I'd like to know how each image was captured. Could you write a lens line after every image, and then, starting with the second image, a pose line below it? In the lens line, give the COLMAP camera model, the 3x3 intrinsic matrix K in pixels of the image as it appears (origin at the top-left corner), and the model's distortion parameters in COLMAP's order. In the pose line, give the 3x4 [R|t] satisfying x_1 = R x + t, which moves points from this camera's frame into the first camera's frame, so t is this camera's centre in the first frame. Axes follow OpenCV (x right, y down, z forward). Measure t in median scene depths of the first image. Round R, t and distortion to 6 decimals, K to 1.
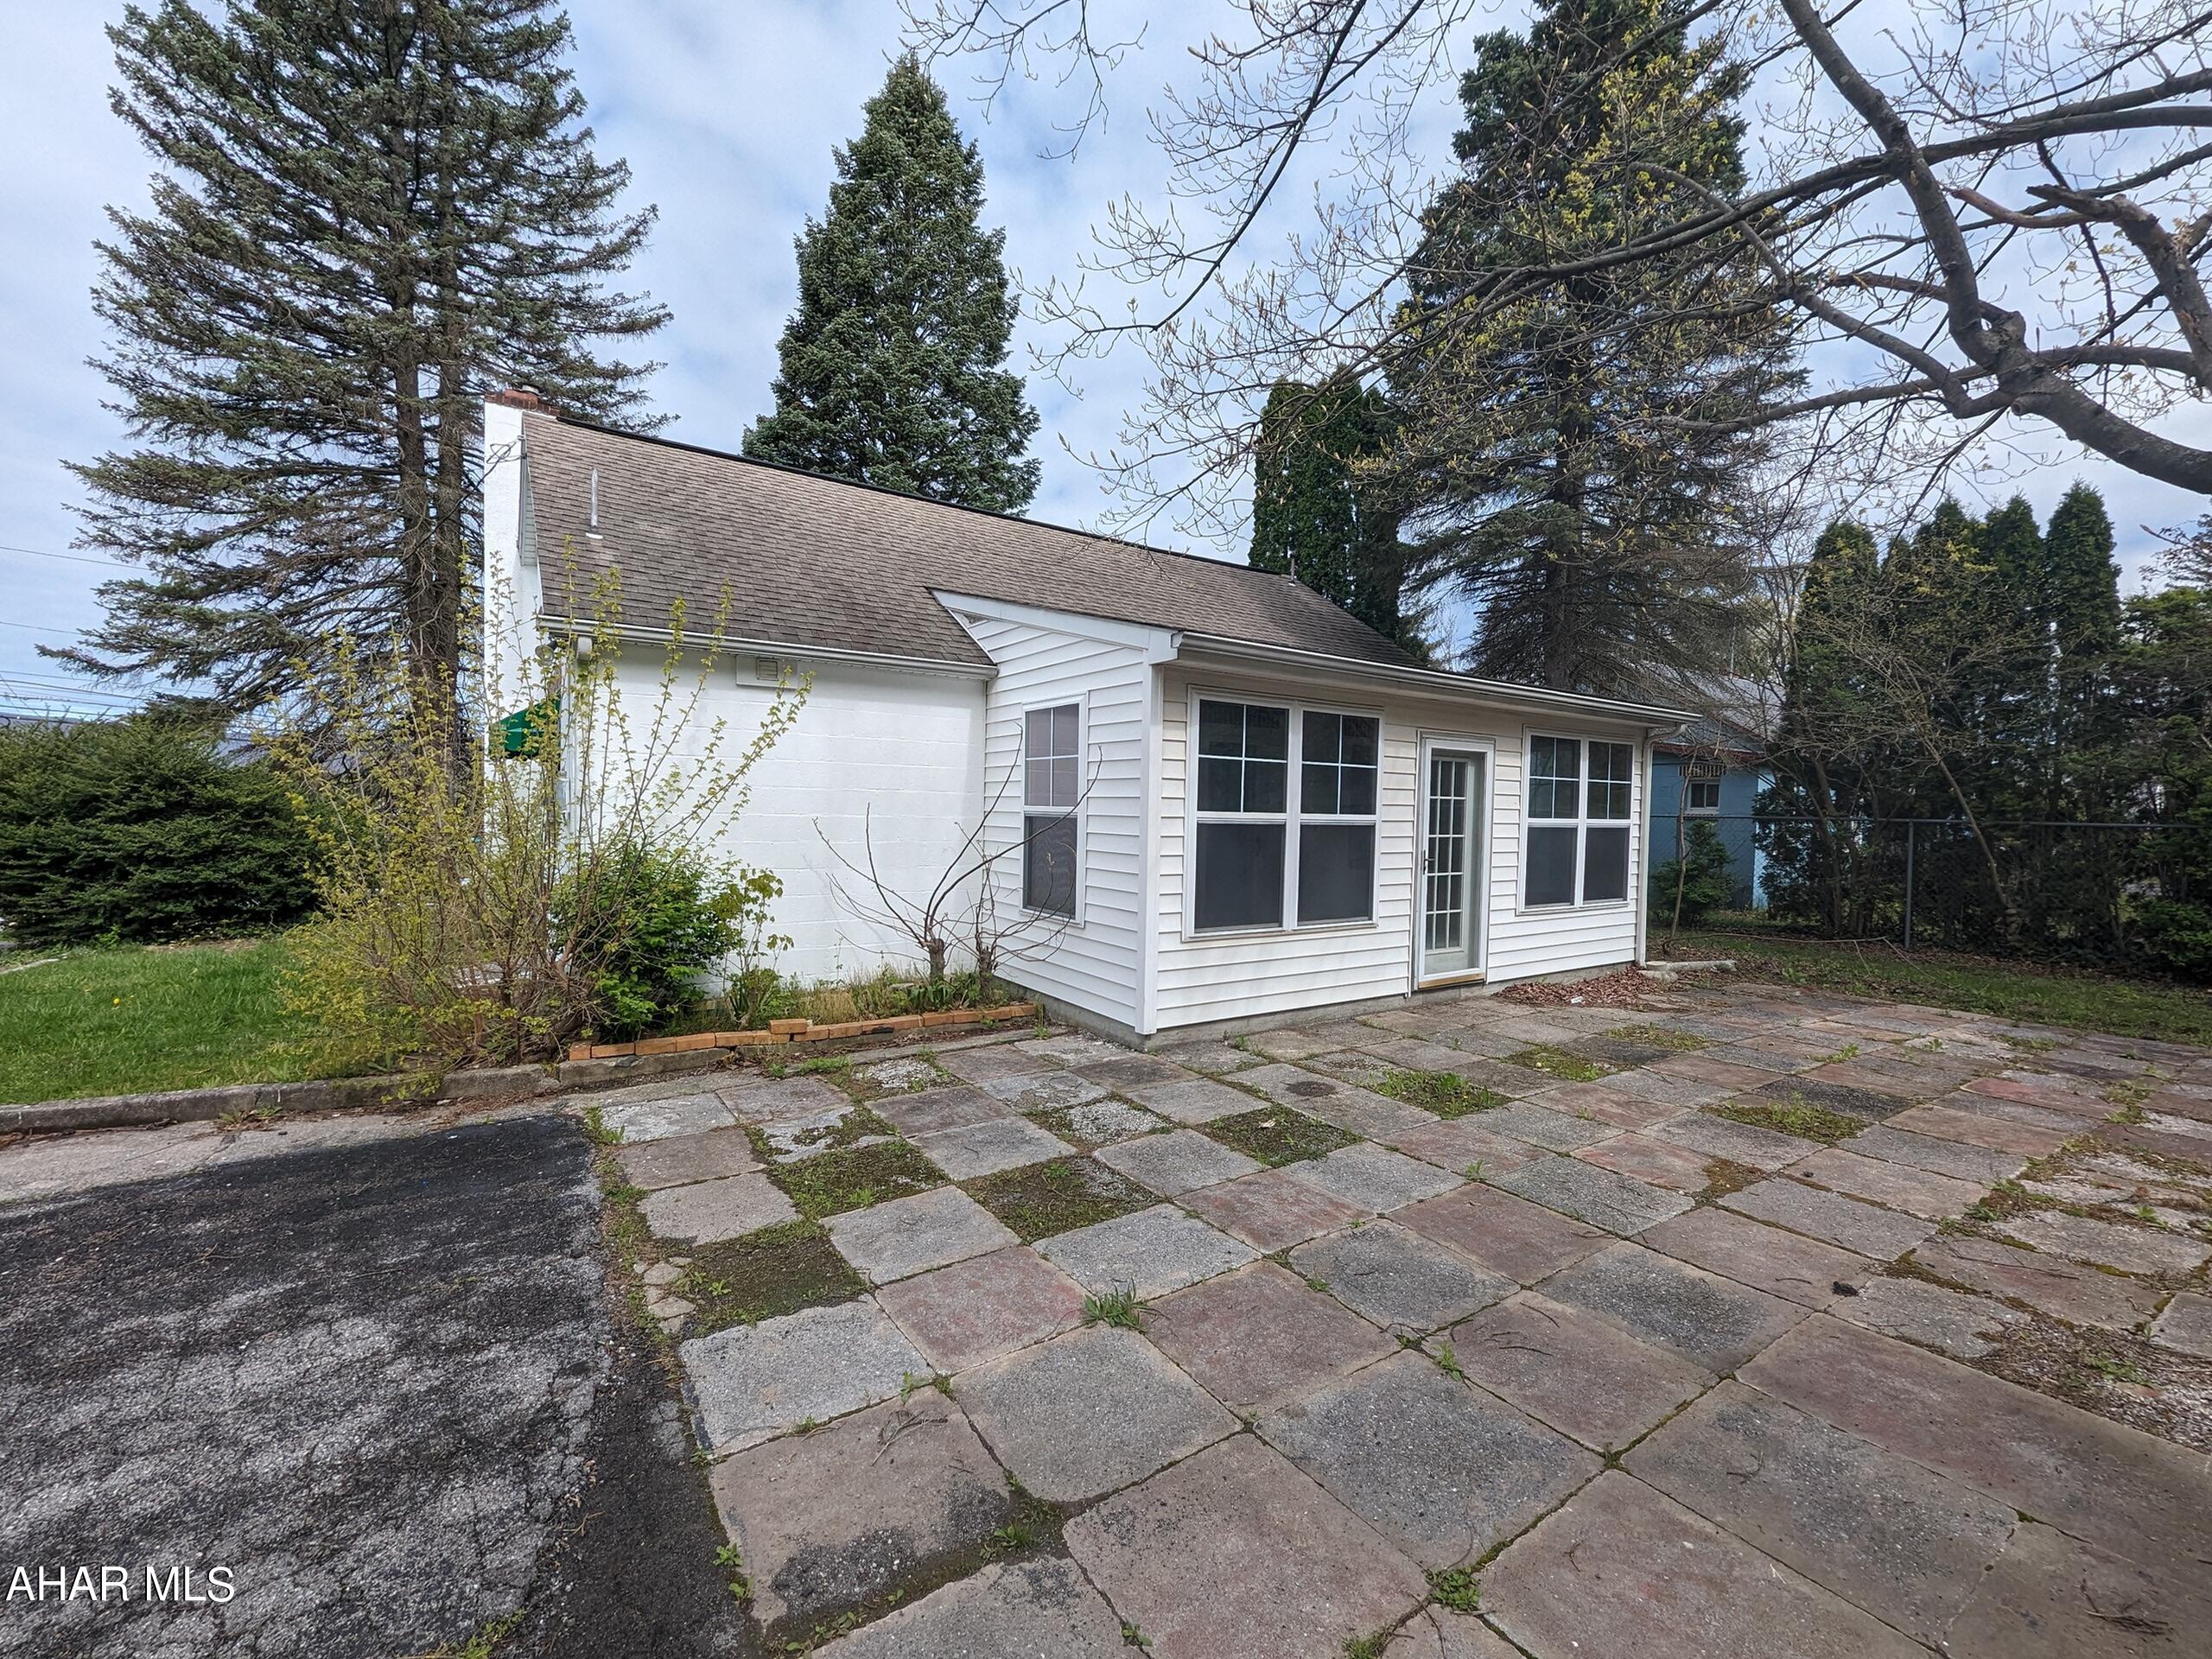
lens RADIAL K [[918.2, 0, 1106.0], [0, 918.2, 829.5], [0, 0, 1]] dist [0.001541, 0.000274]
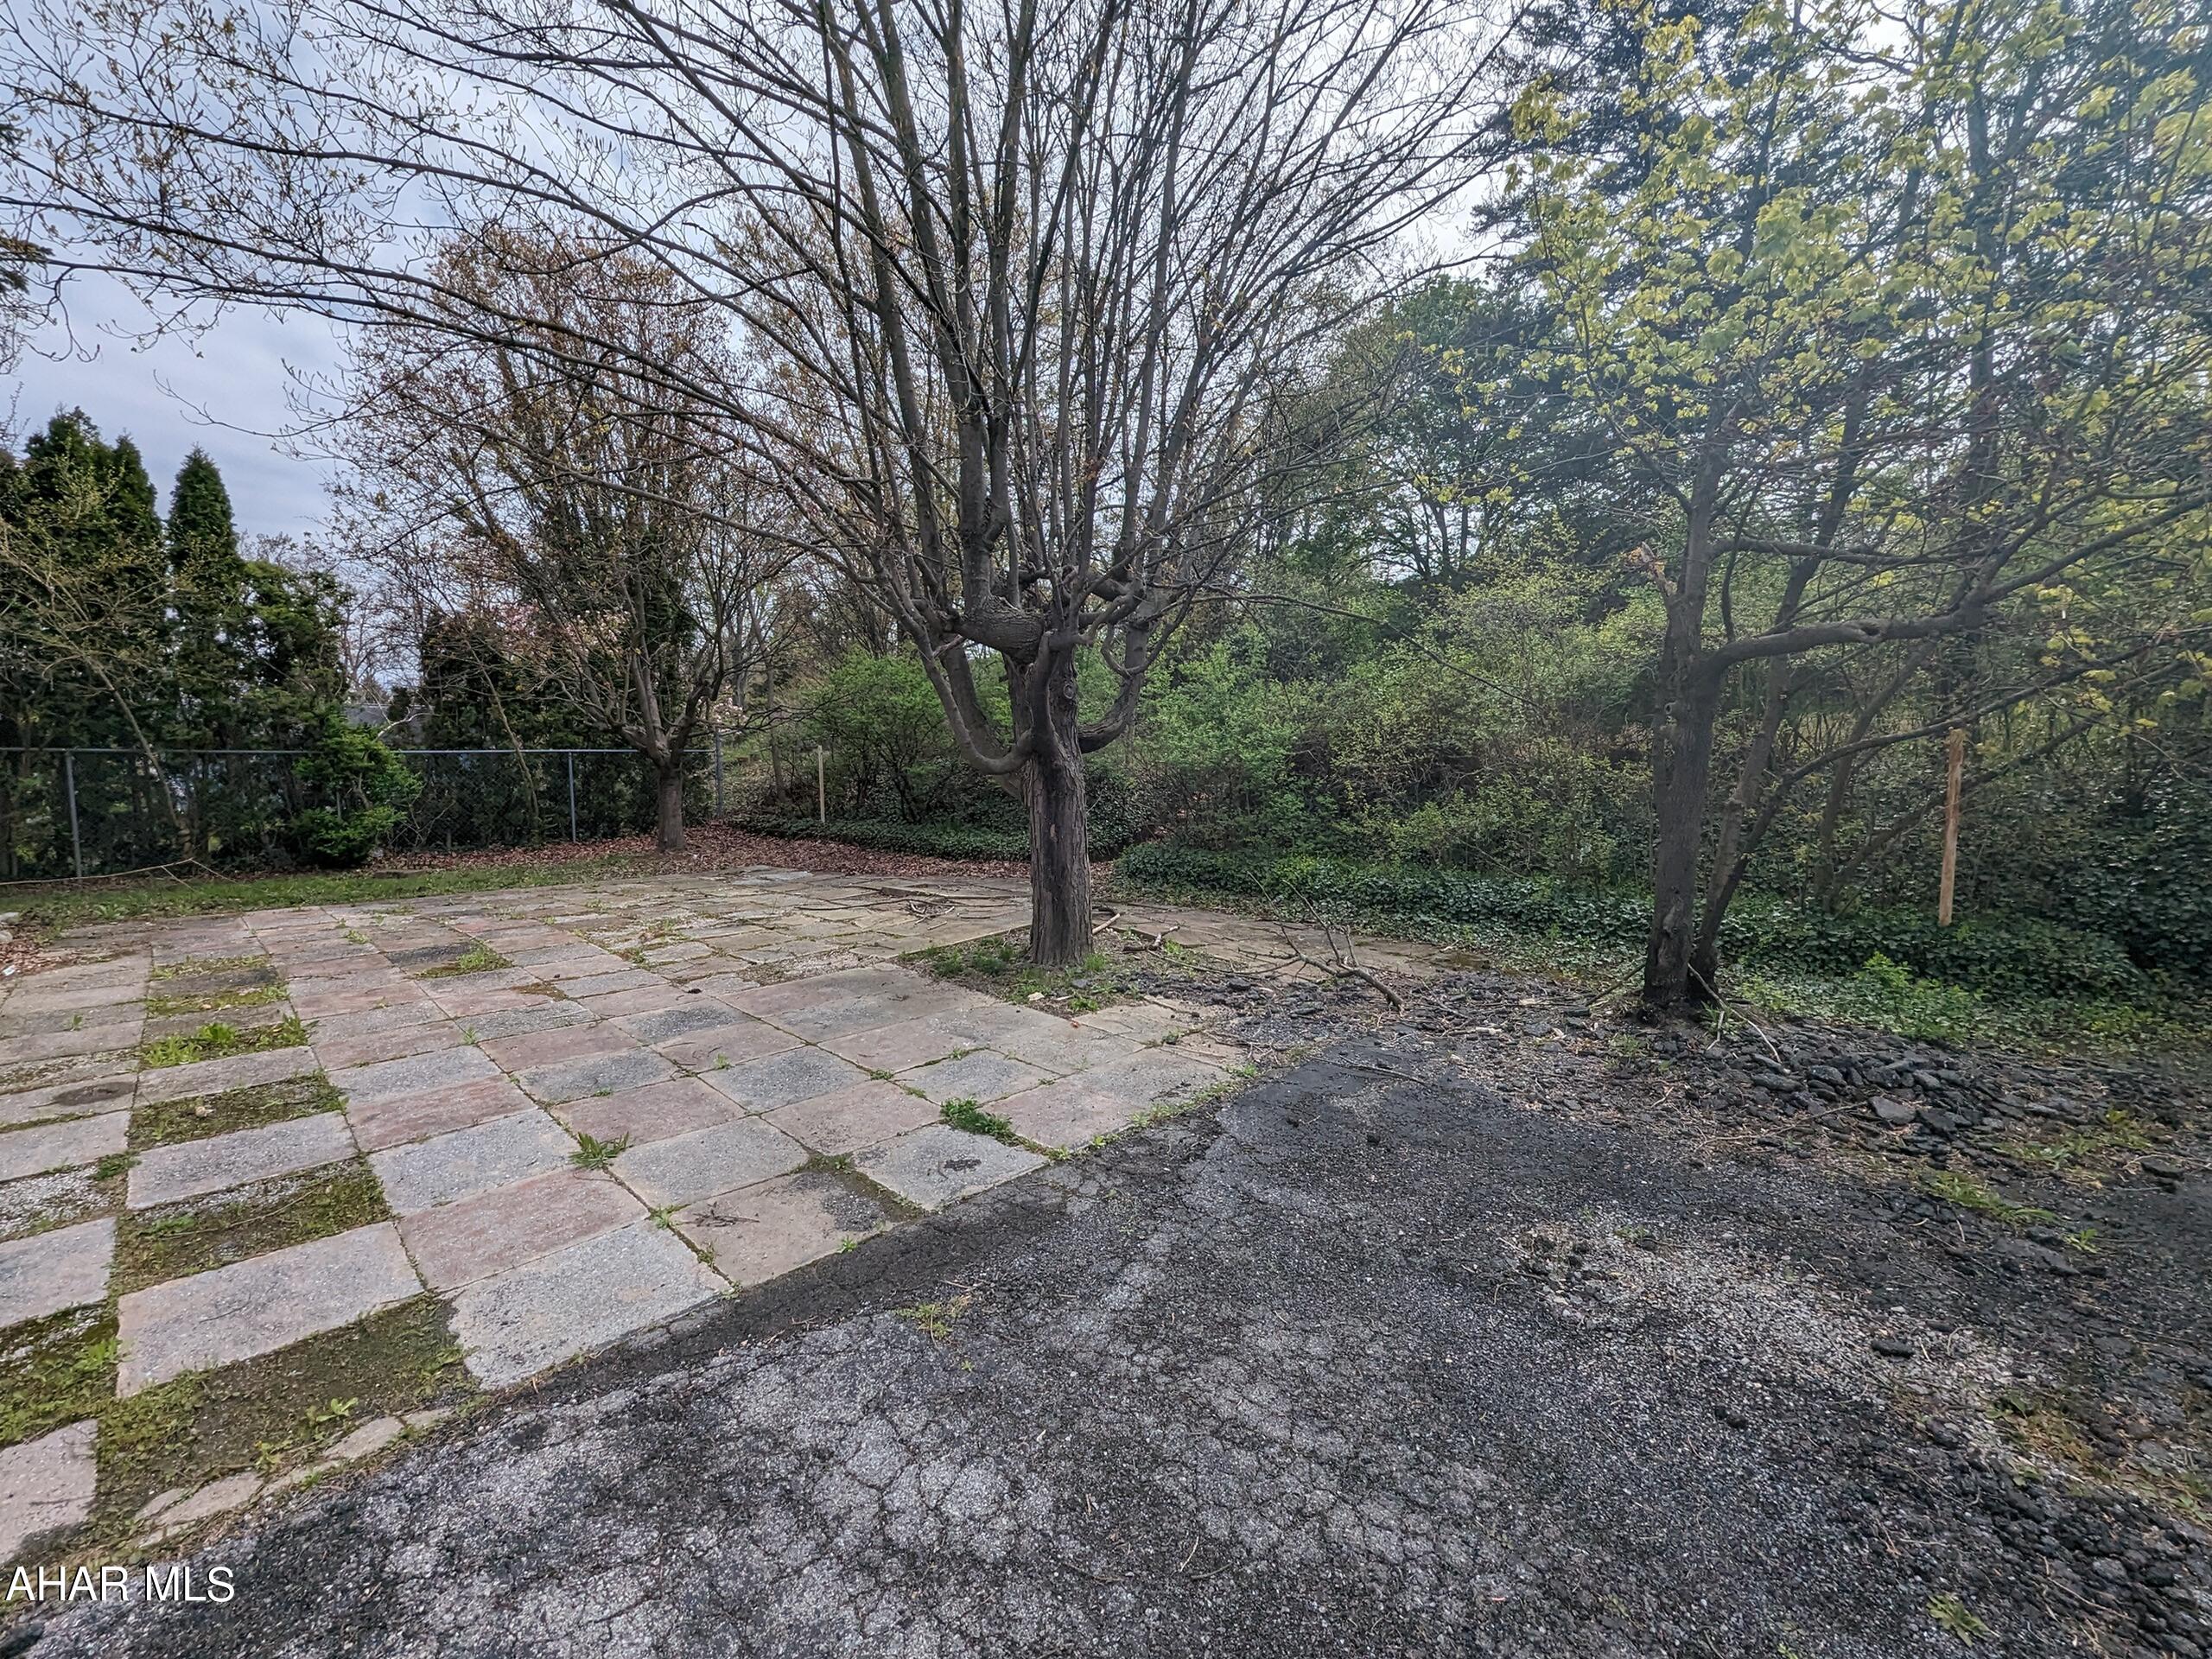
lens RADIAL K [[918.2, 0, 1106.0], [0, 918.2, 829.5], [0, 0, 1]] dist [0.001541, 0.000274]
pose [[-0.205612, -0.090771, 0.974415, -1.099852], [0.021163, 0.995044, 0.097158, 0.011599], [-0.978405, 0.040598, -0.202672, 0.525860]]
